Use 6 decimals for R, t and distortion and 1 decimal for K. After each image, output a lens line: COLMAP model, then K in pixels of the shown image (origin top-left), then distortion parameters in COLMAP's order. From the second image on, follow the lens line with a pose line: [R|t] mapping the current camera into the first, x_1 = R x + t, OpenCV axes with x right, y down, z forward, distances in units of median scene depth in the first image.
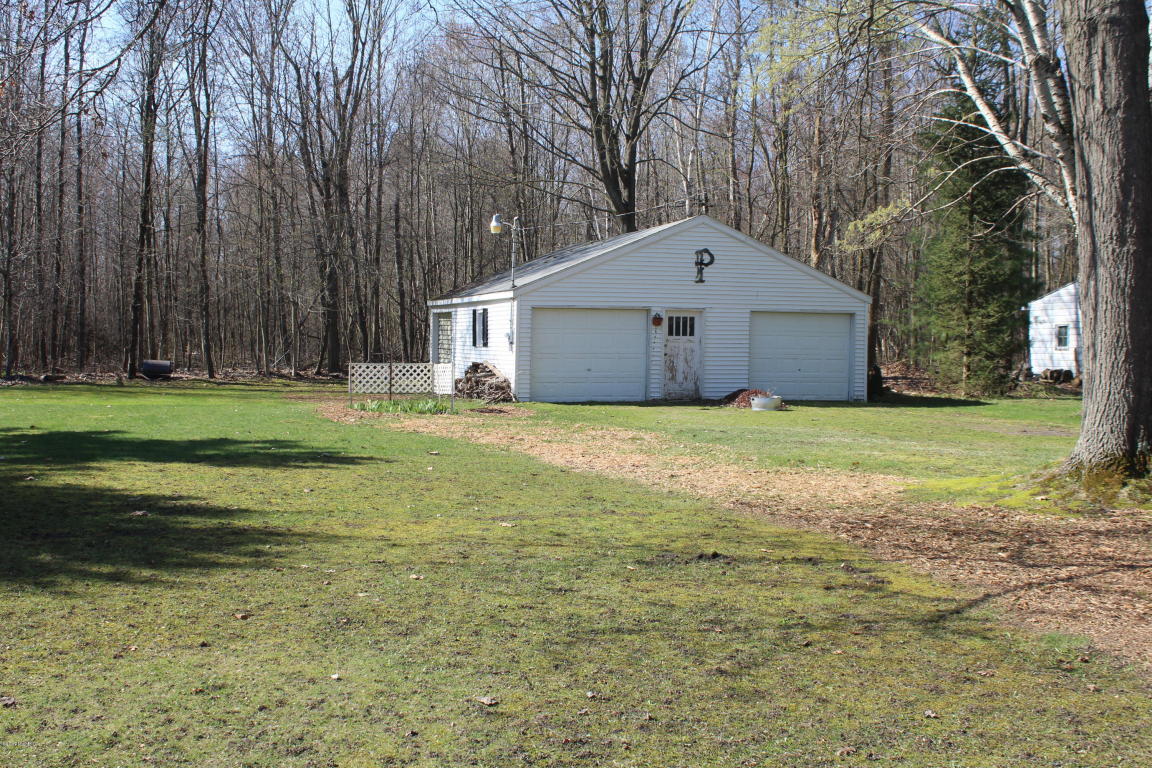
lens RADIAL K [[1206.6, 0, 576.0], [0, 1206.6, 384.0], [0, 0, 1]] dist [-0.125559, 0.170988]
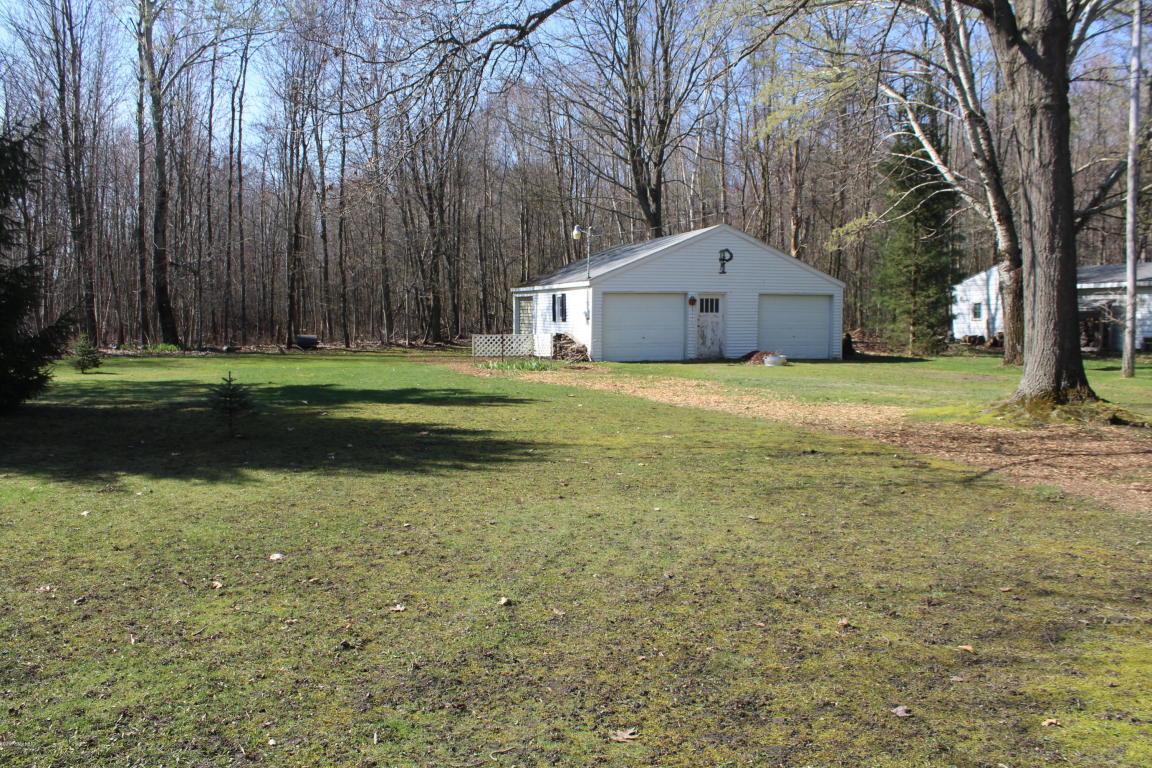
lens RADIAL K [[949.5, 0, 563.2], [0, 949.5, 387.3], [0, 0, 1]] dist [-0.177893, 0.160948]
pose [[0.999844, -0.009922, -0.014603, -0.064796], [0.010486, 0.999183, 0.039039, 0.001467], [0.014204, -0.039186, 0.999131, -0.081651]]
